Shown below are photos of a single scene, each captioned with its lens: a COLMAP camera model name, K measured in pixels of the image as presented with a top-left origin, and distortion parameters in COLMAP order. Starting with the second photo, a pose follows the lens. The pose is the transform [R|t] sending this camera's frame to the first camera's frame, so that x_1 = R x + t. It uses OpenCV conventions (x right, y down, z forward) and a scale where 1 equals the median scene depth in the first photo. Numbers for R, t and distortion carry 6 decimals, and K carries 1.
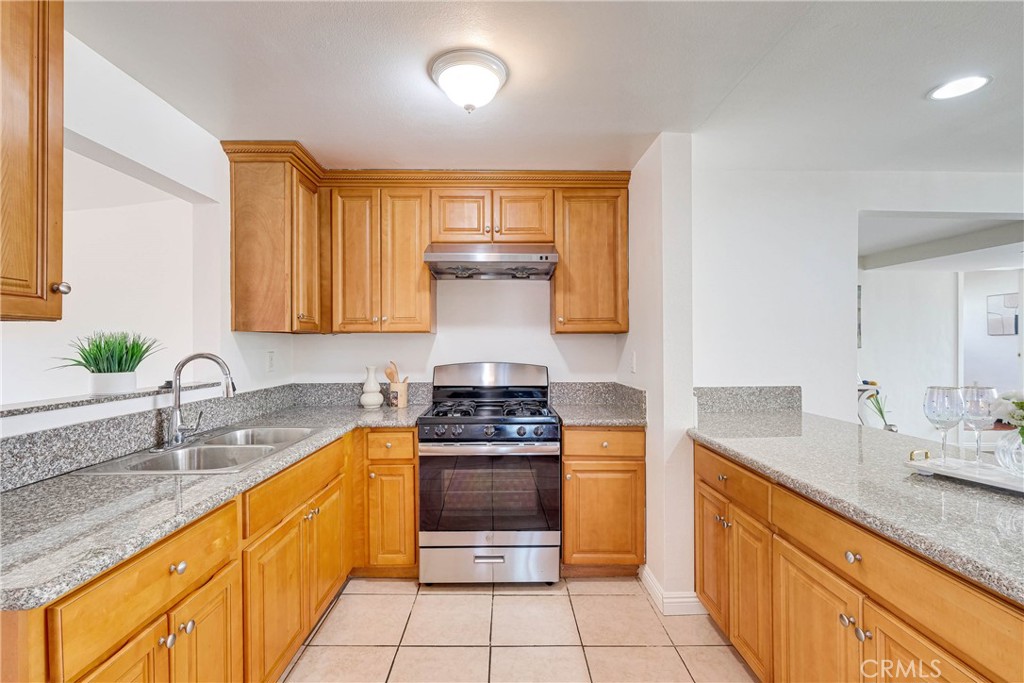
lens RADIAL K [[444.1, 0, 509.7], [0, 444.1, 343.4], [0, 0, 1]] dist [0.001620, 0.000185]
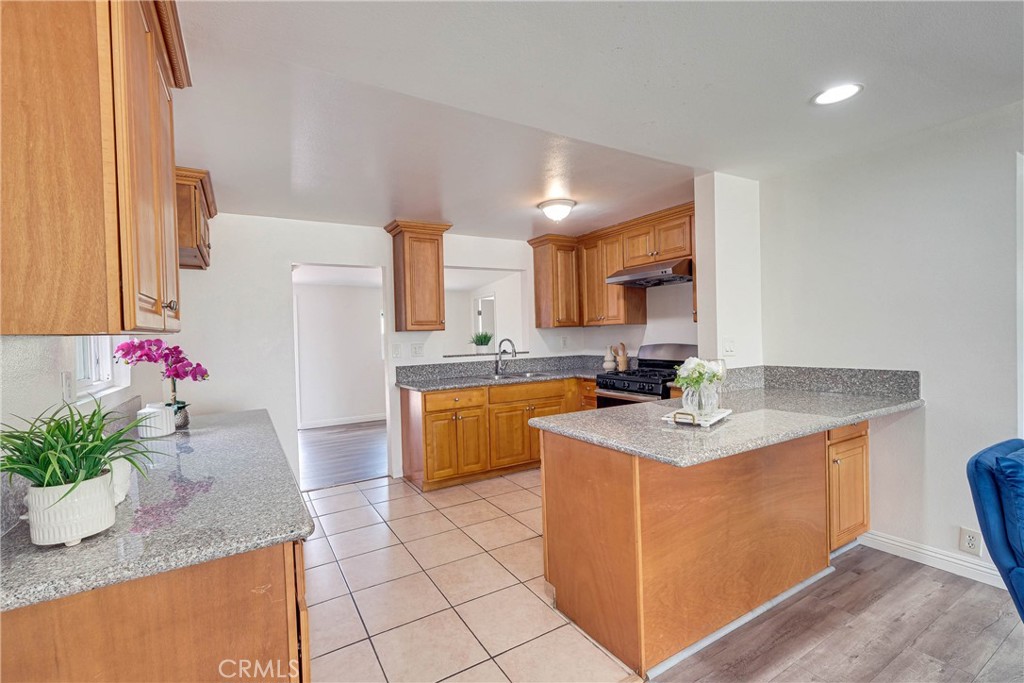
lens RADIAL K [[444.1, 0, 509.4], [0, 444.1, 341.2], [0, 0, 1]] dist [0.001620, 0.000185]
pose [[0.520142, 0.000522, -0.854080, 1.000950], [0.025527, 0.999544, 0.016157, -0.001847], [0.853698, -0.030206, 0.519891, -0.189339]]
